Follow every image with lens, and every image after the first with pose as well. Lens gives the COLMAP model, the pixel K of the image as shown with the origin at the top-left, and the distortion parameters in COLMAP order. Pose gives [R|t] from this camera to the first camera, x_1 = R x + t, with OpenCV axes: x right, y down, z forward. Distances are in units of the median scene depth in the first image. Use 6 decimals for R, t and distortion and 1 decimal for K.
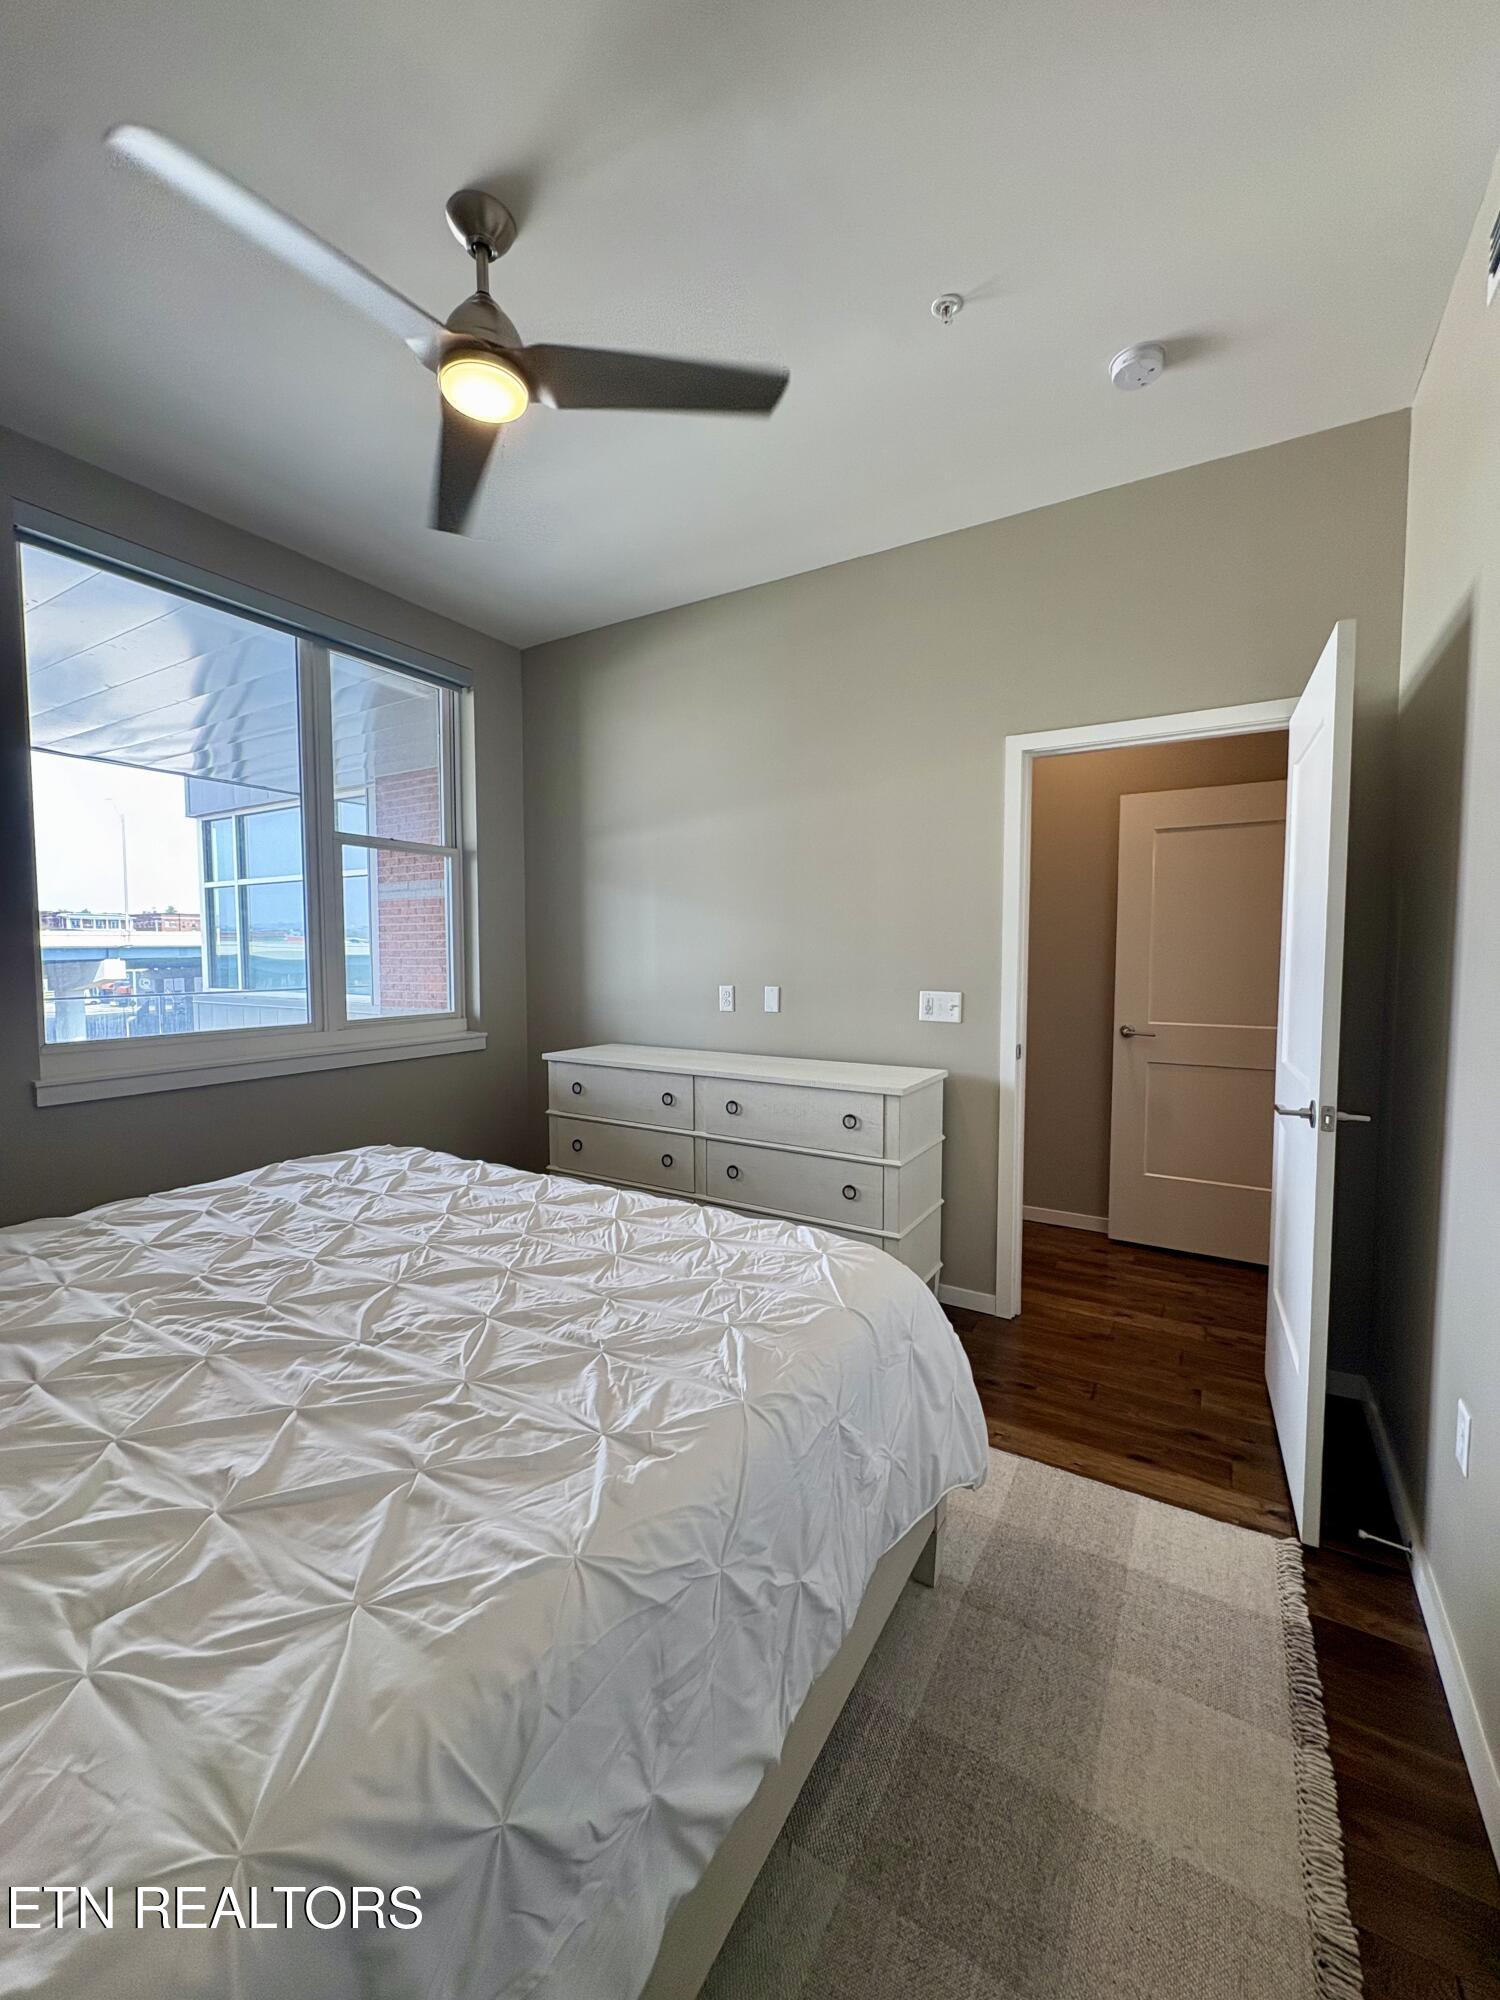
lens RADIAL K [[802.5, 0, 750.0], [0, 802.5, 1000.0], [0, 0, 1]] dist [-0.001806, -0.000112]
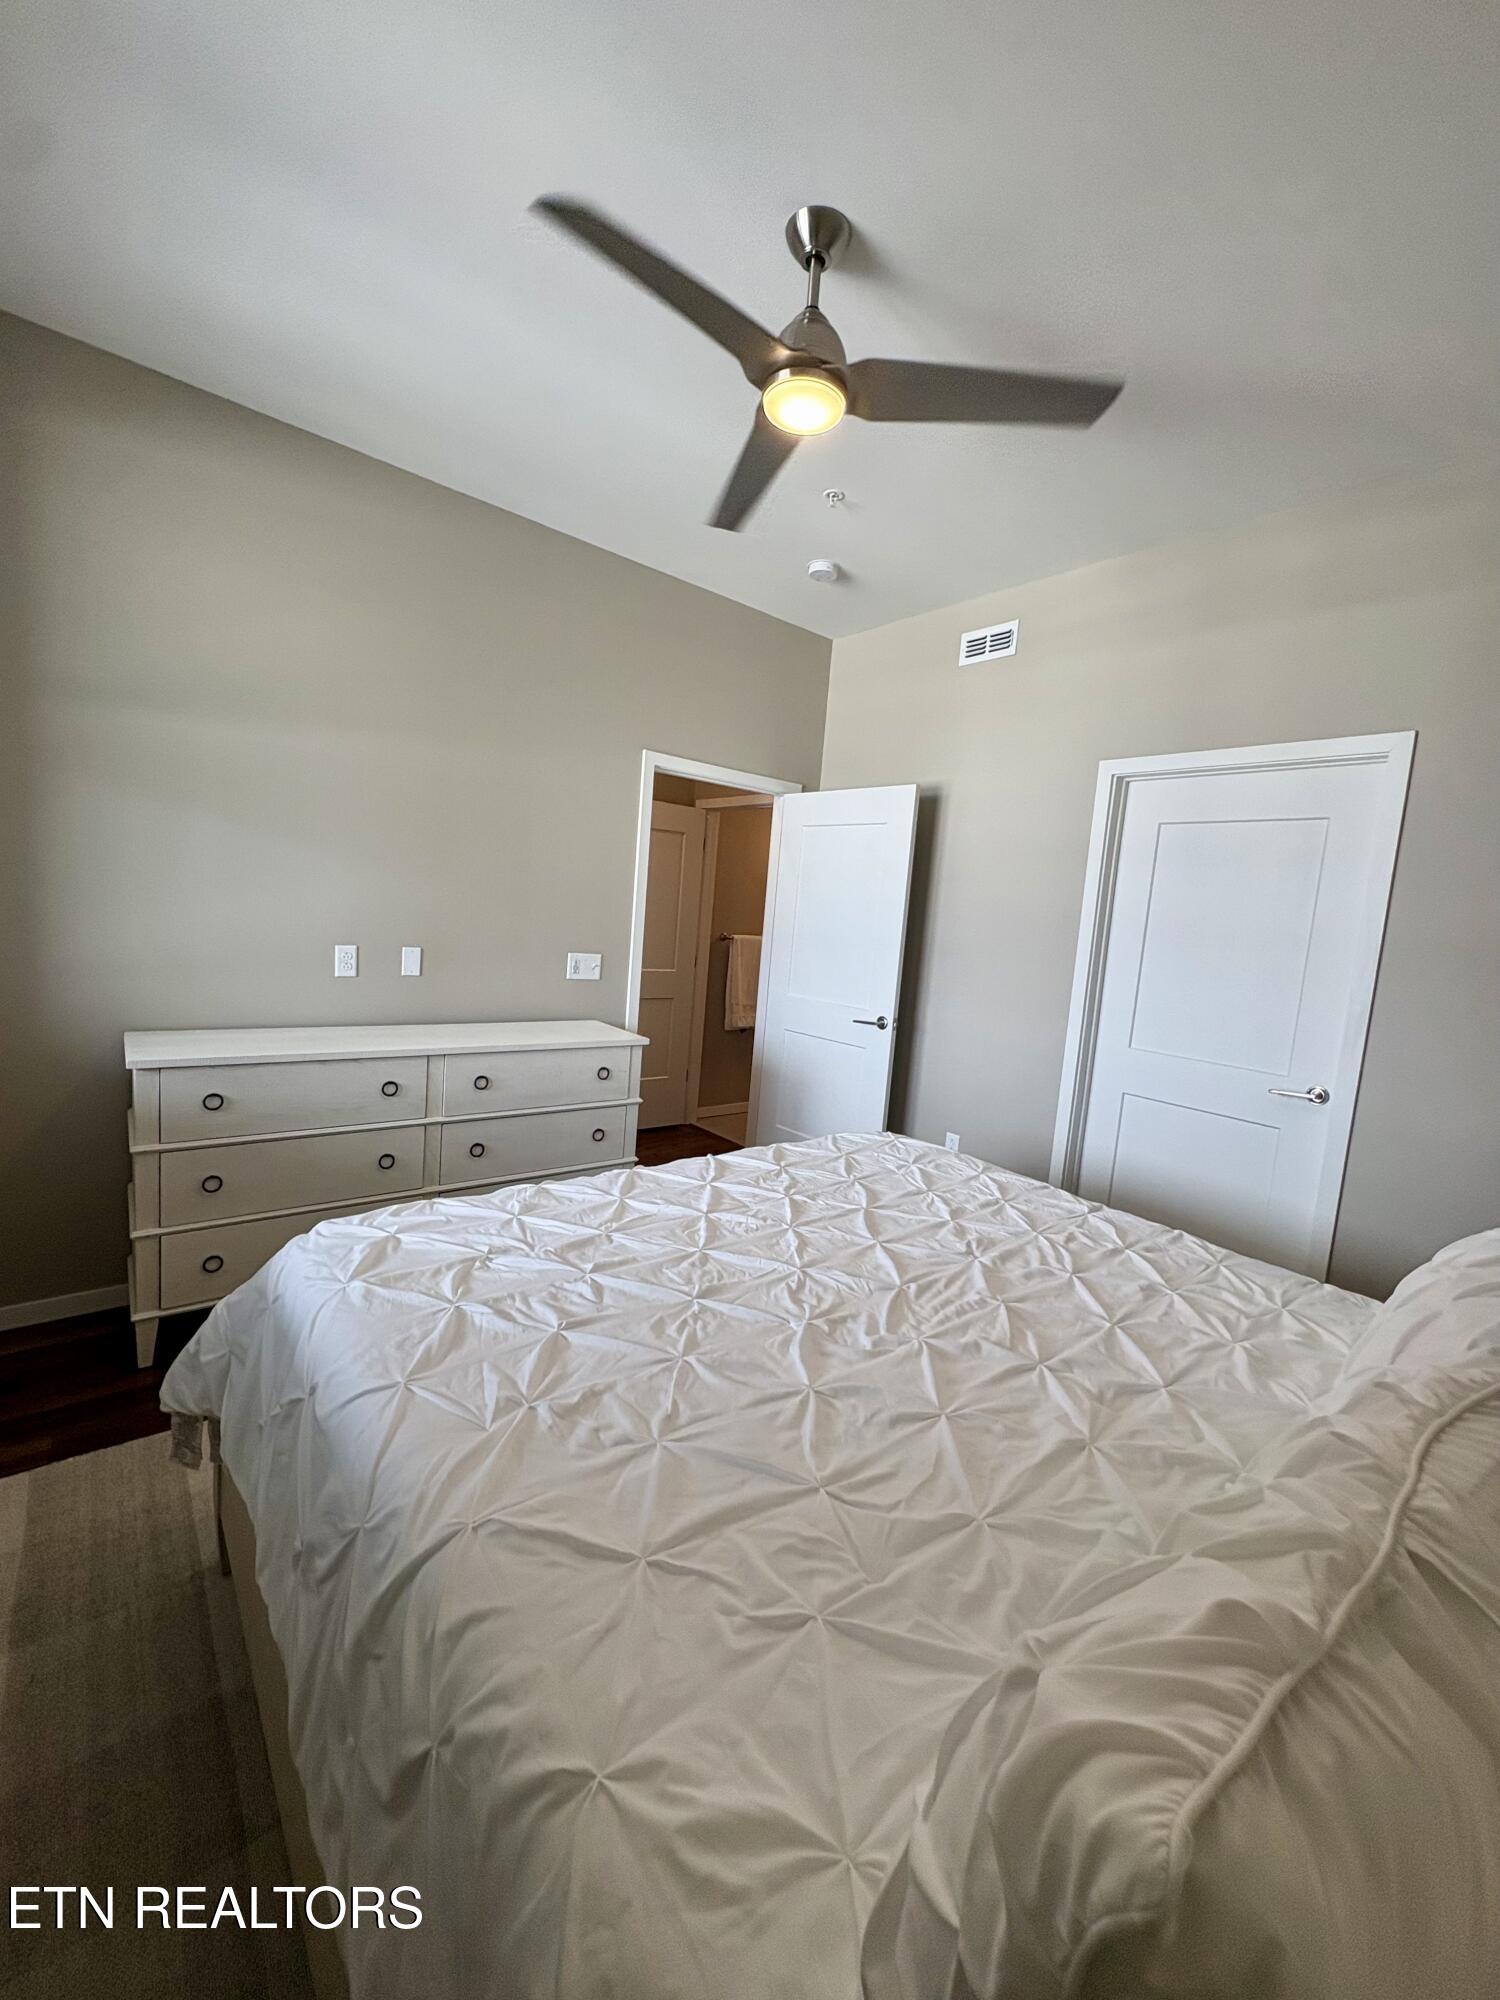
lens RADIAL K [[802.5, 0, 750.0], [0, 802.5, 1000.0], [0, 0, 1]] dist [-0.001806, -0.000112]
pose [[0.326047, -0.077323, 0.942186, -0.791424], [-0.022167, 0.995750, 0.089389, -0.053075], [-0.945094, -0.050031, 0.322947, 0.400654]]
